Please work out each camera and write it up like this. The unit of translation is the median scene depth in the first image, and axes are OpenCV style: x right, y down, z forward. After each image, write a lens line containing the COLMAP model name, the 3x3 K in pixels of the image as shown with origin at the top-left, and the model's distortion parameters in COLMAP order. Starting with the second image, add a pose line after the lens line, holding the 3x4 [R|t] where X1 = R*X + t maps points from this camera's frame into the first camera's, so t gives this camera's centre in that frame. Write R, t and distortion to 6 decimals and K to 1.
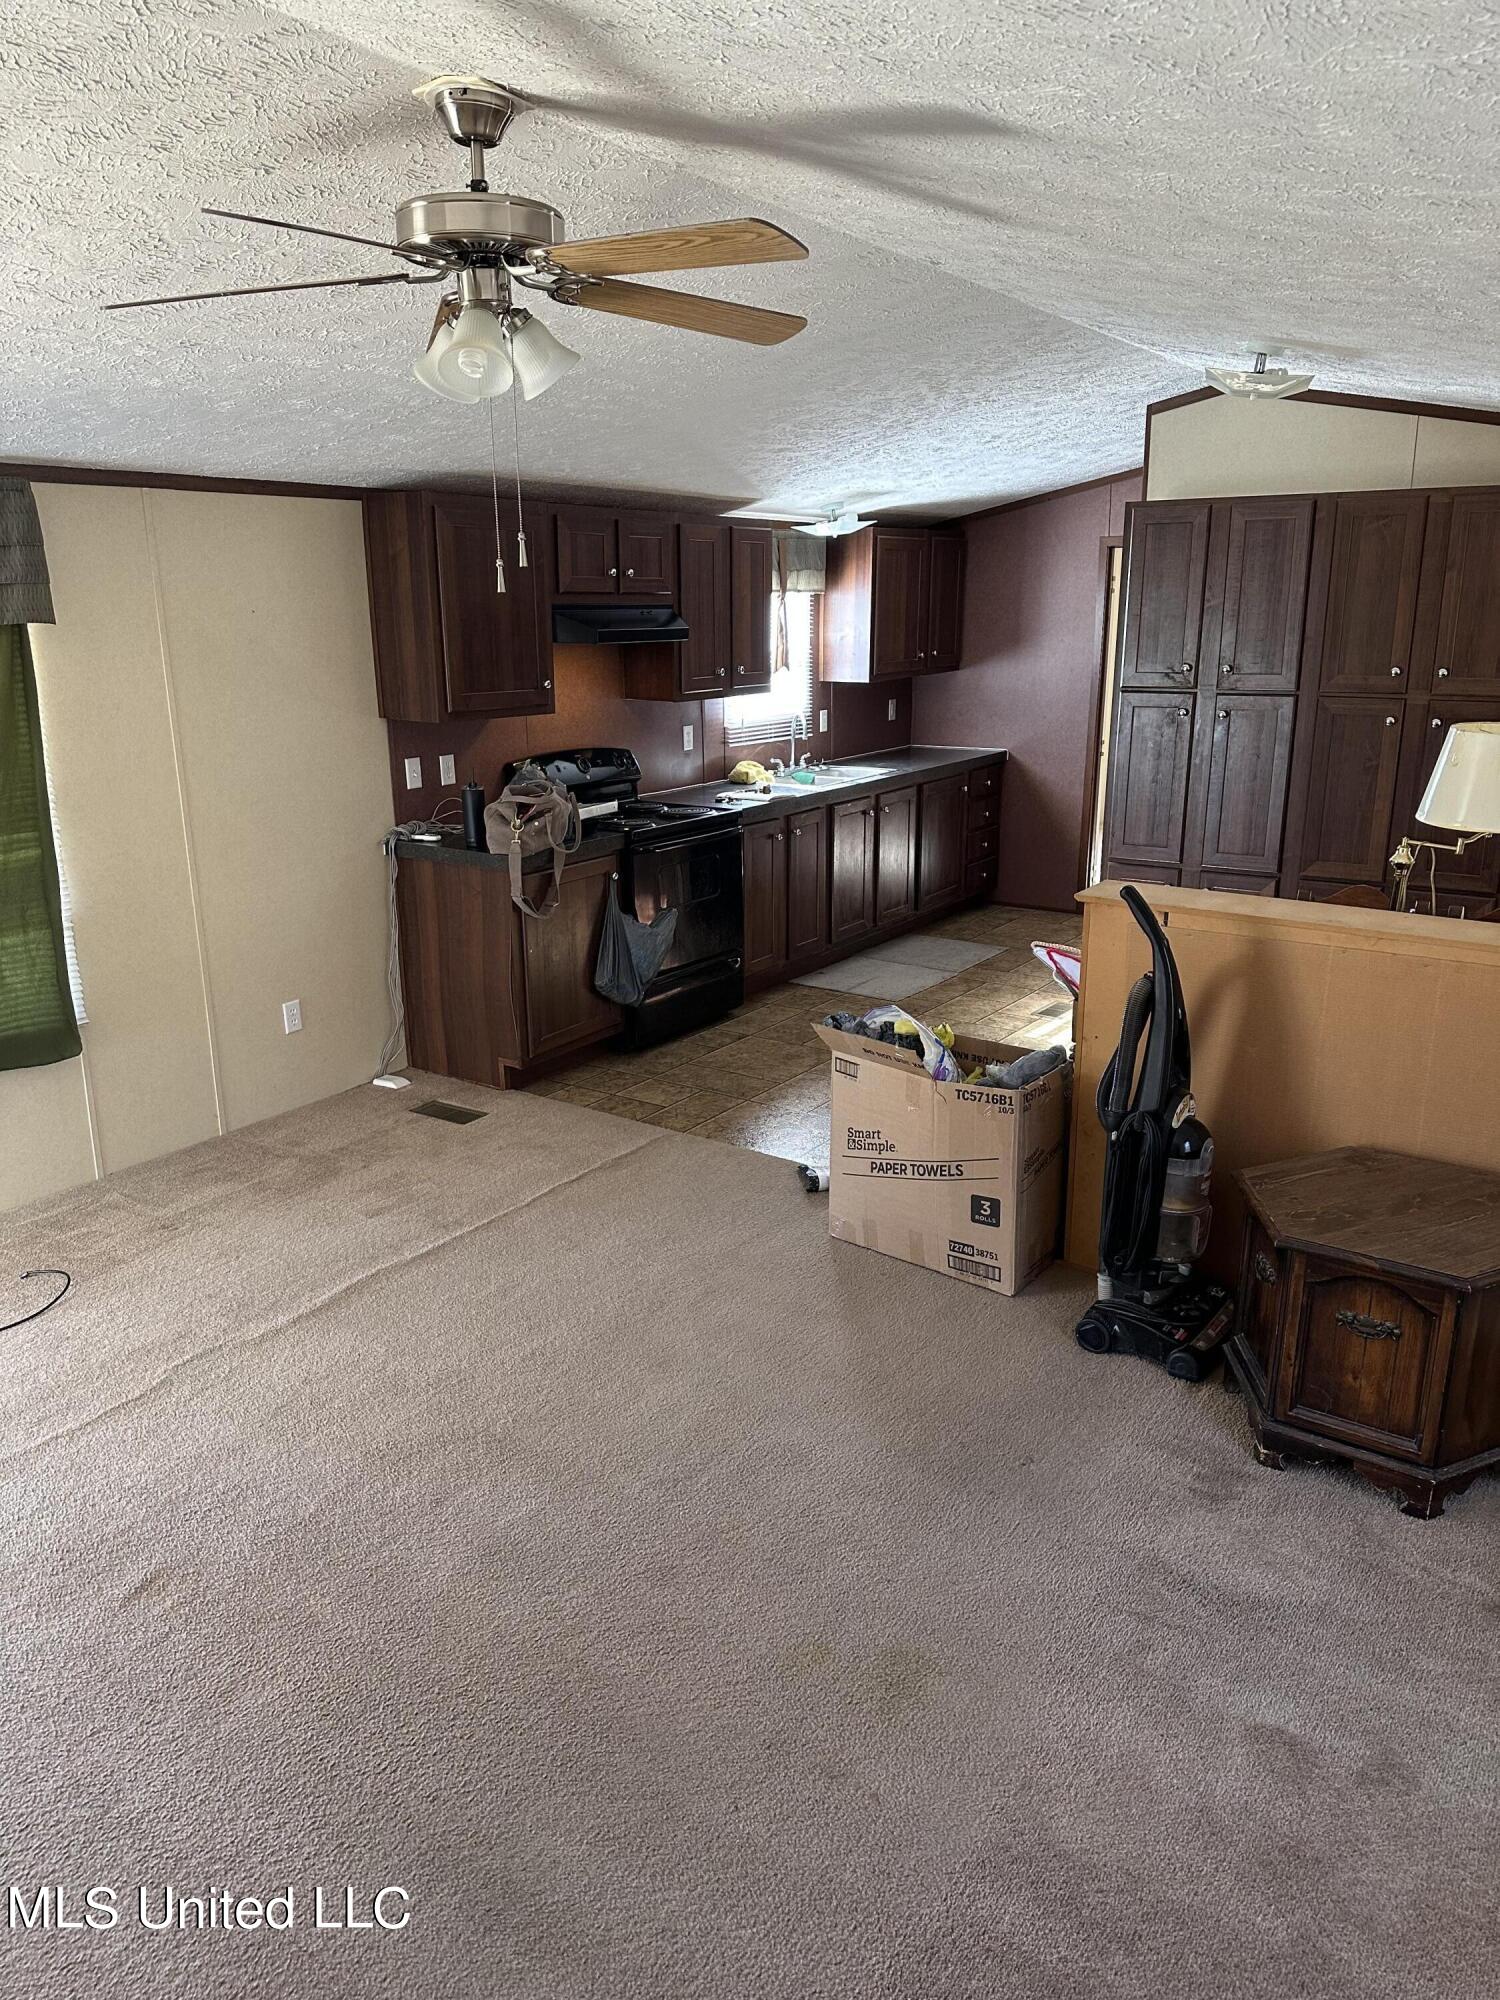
lens RADIAL K [[1401.6, 0, 747.9], [0, 1401.6, 1009.8], [0, 0, 1]] dist [0.203323, -0.421036]
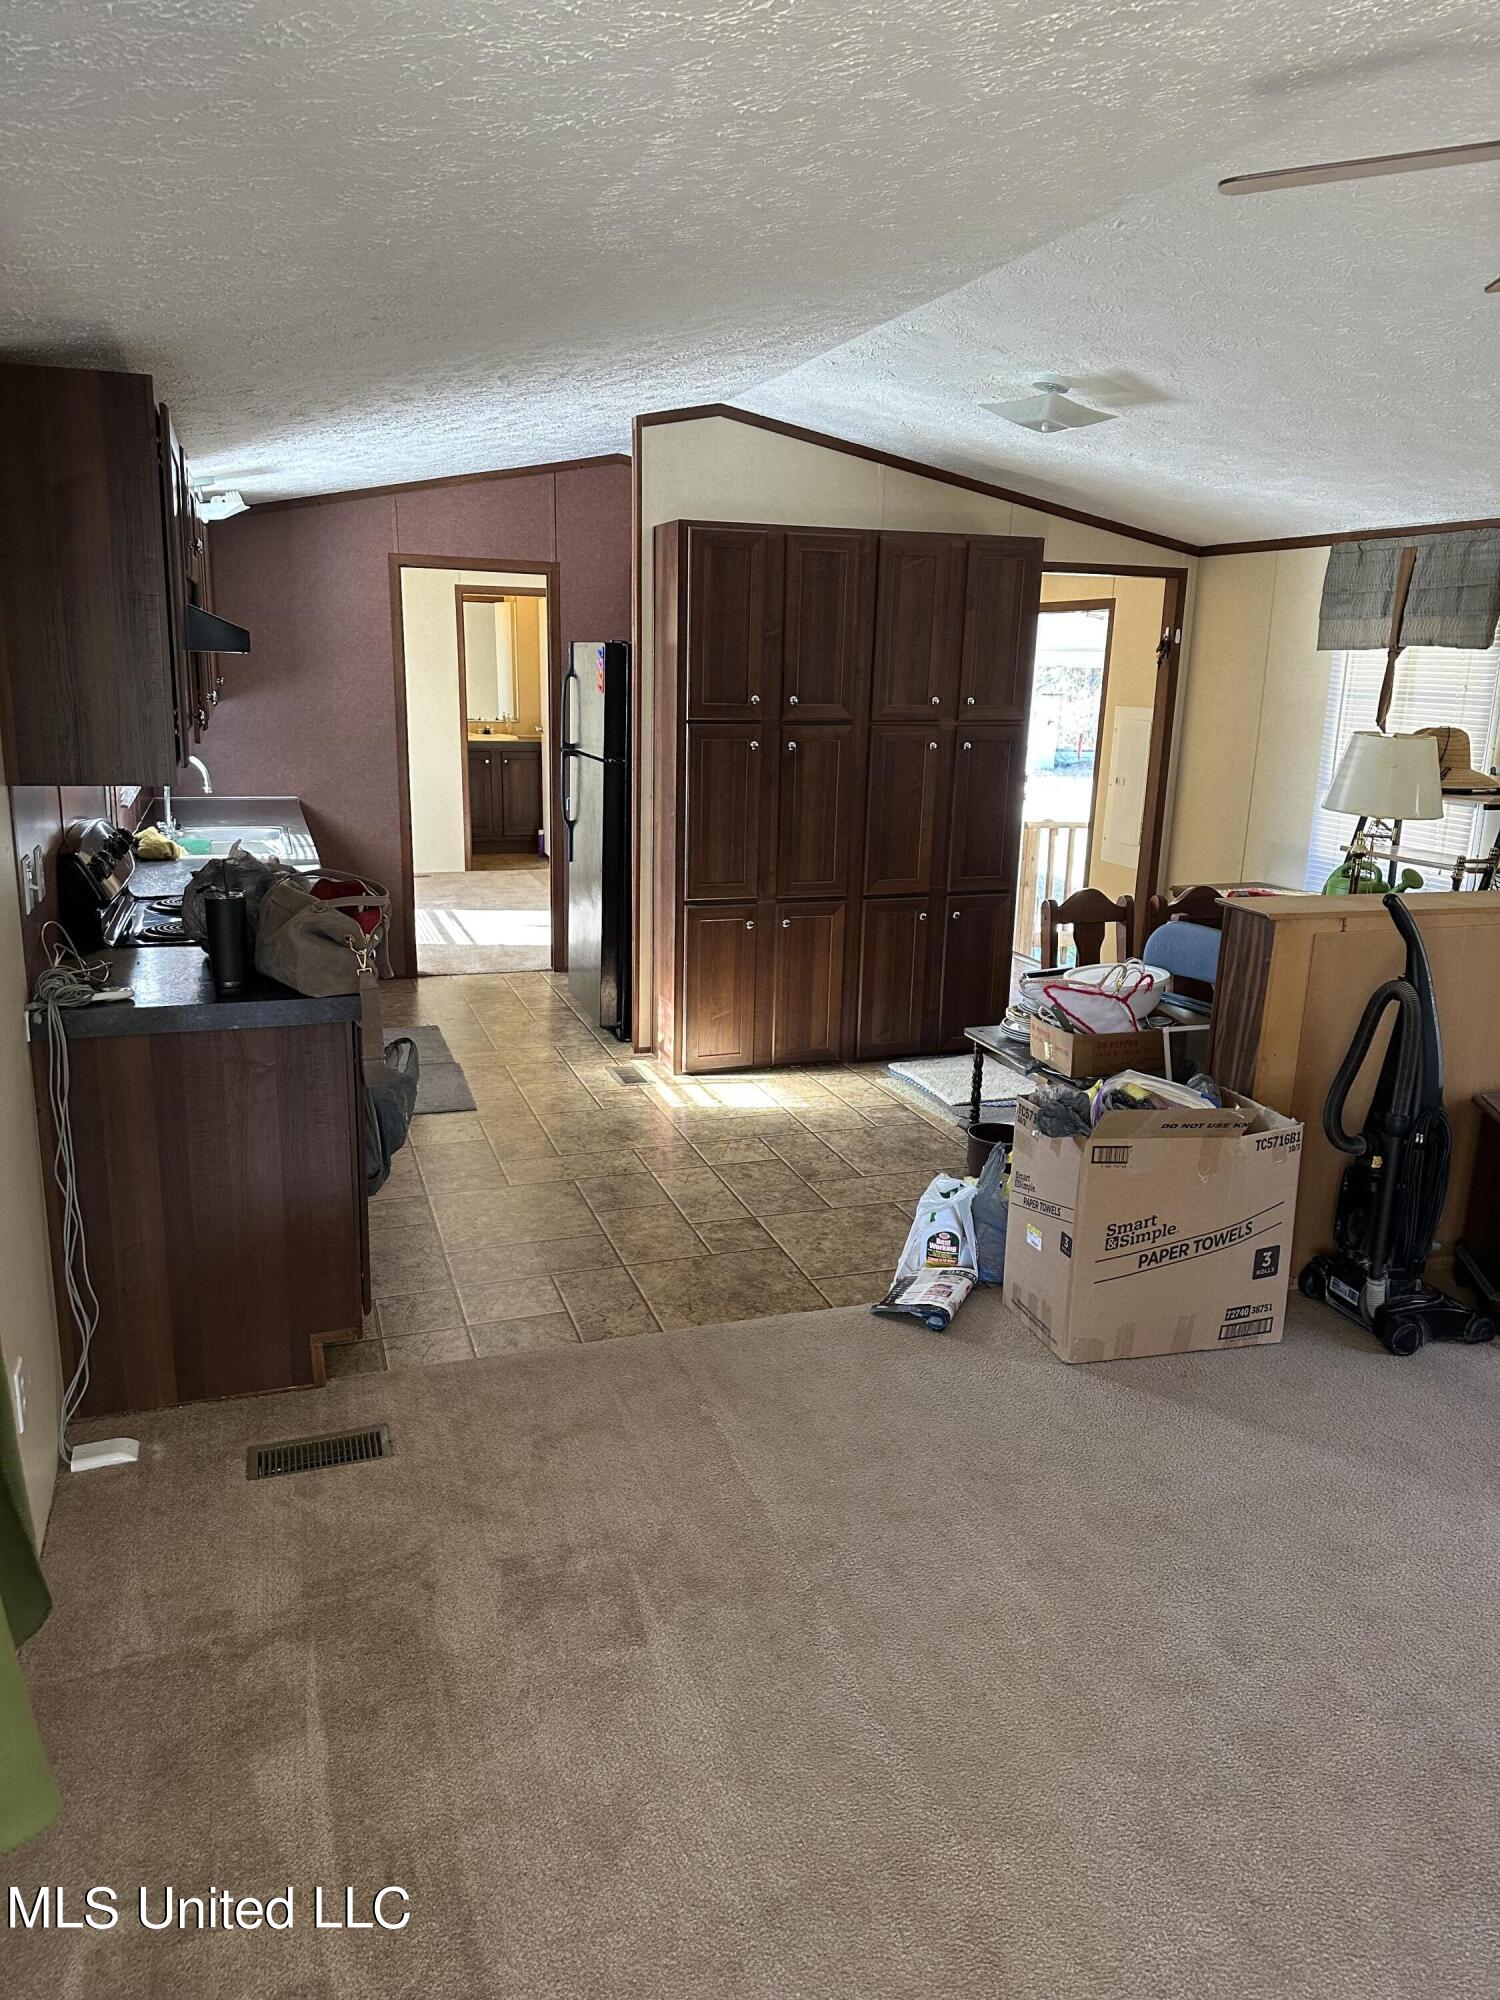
lens RADIAL K [[1391.9, 0, 754.7], [0, 1391.9, 999.1], [0, 0, 1]] dist [0.147465, -0.264719]
pose [[0.593914, -0.169900, 0.786384, -0.516775], [0.197389, 0.978344, 0.062296, -0.106192], [-0.779938, 0.118225, 0.614589, 0.475368]]
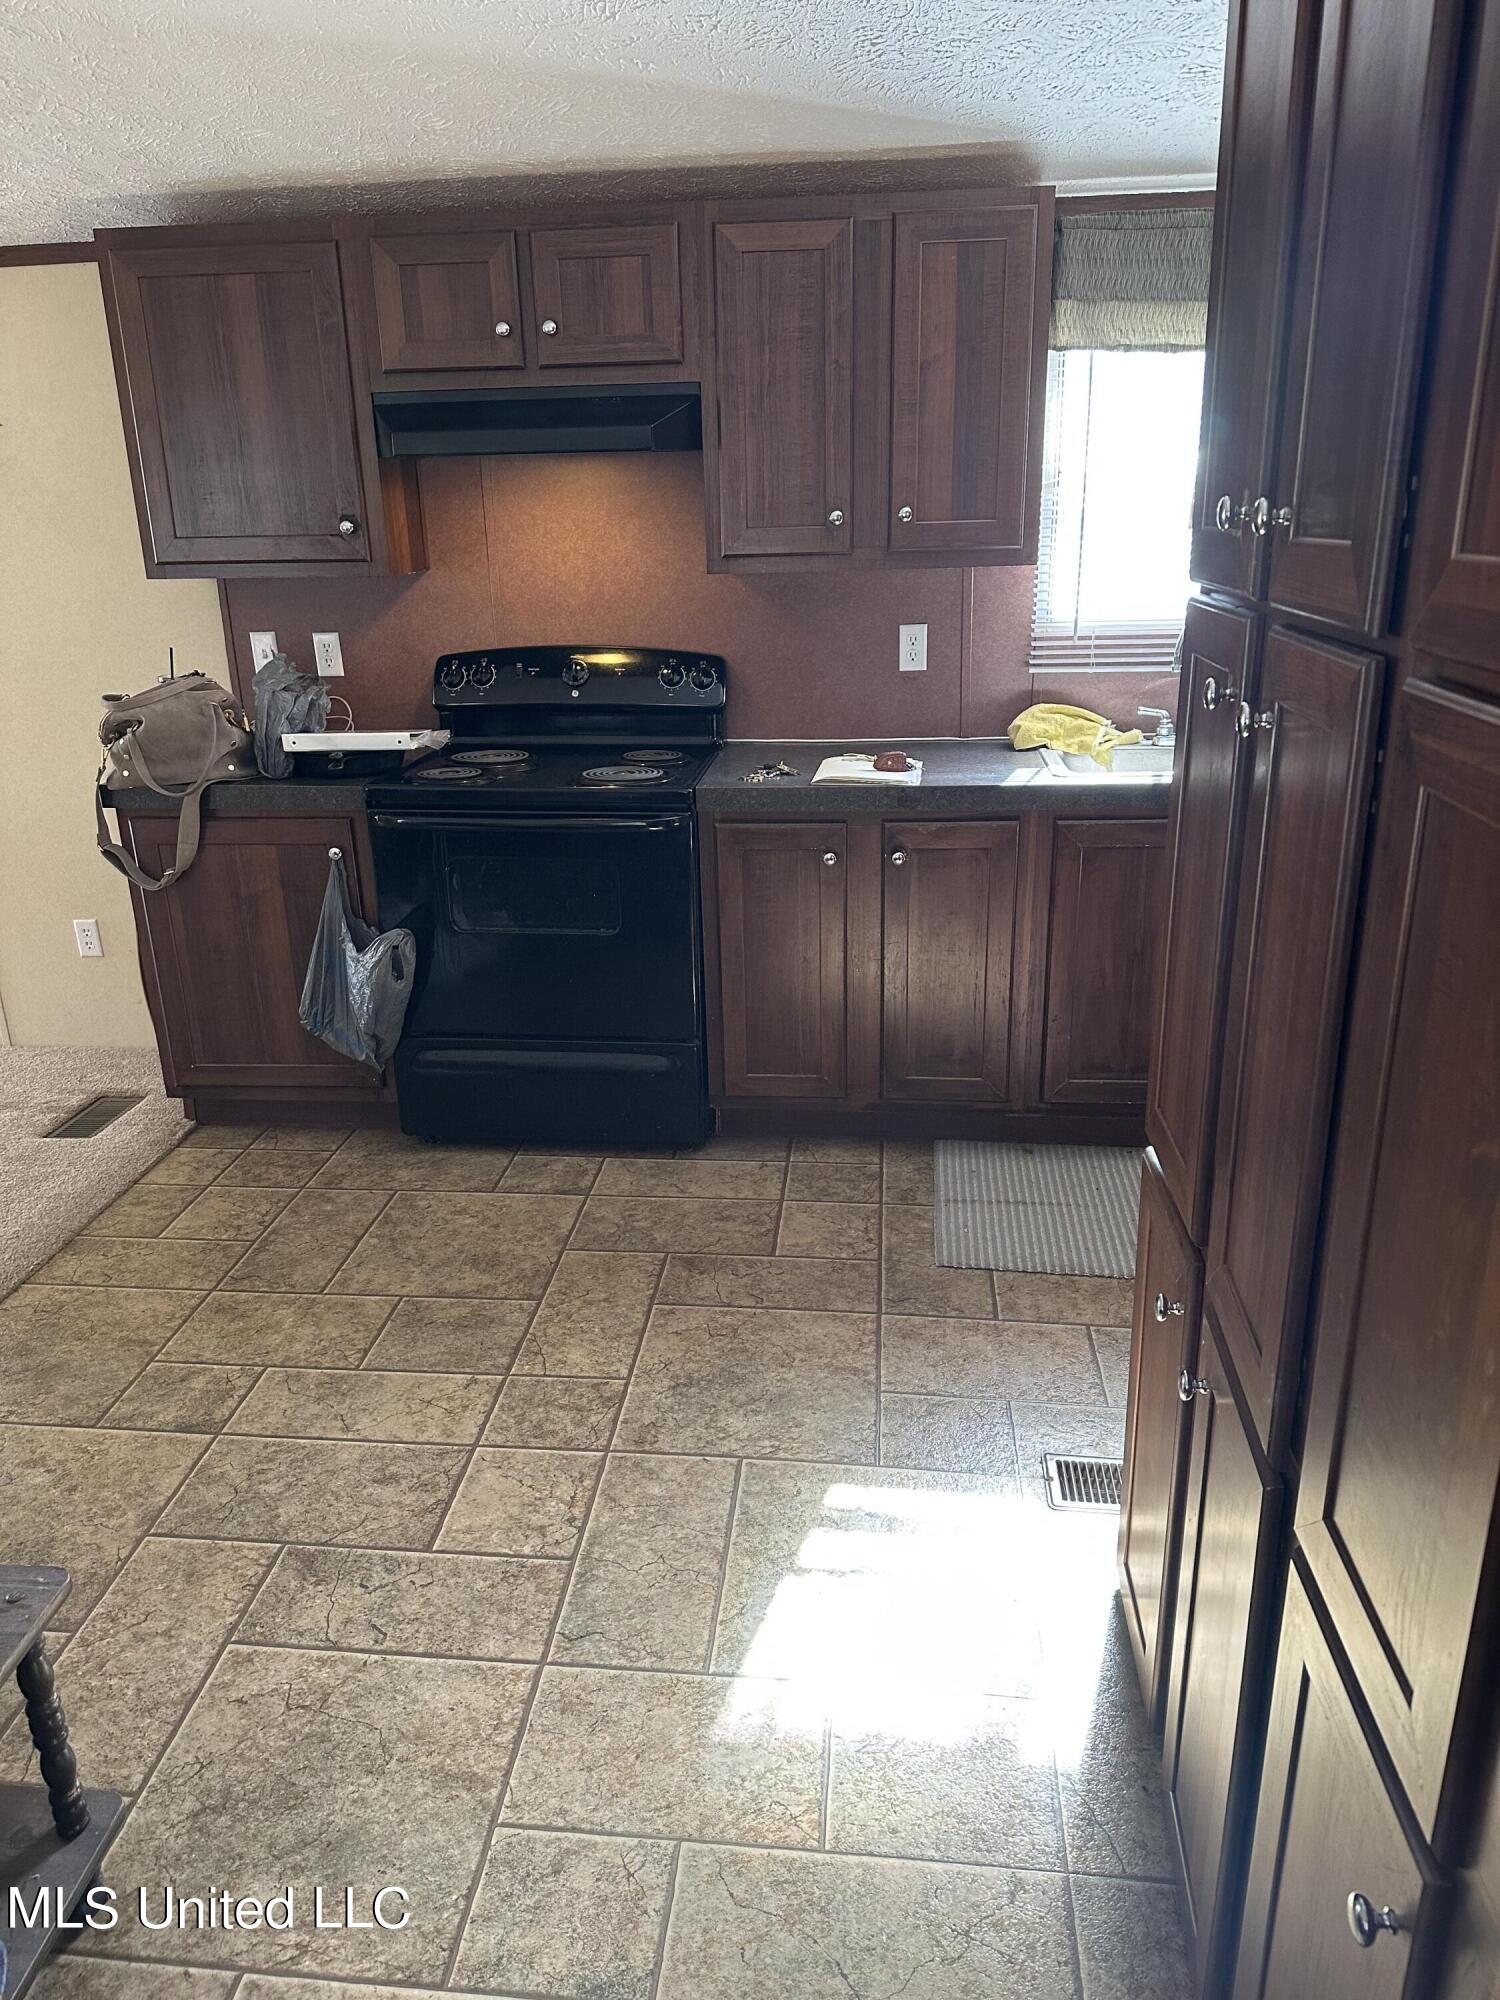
lens RADIAL K [[1397.5, 0, 741.6], [0, 1397.5, 1004.2], [0, 0, 1]] dist [0.106204, -0.167898]
pose [[0.475817, 0.293054, -0.829287, 0.530270], [-0.227206, 0.951812, 0.205989, -0.205599], [0.849691, 0.090406, 0.519472, 0.877378]]
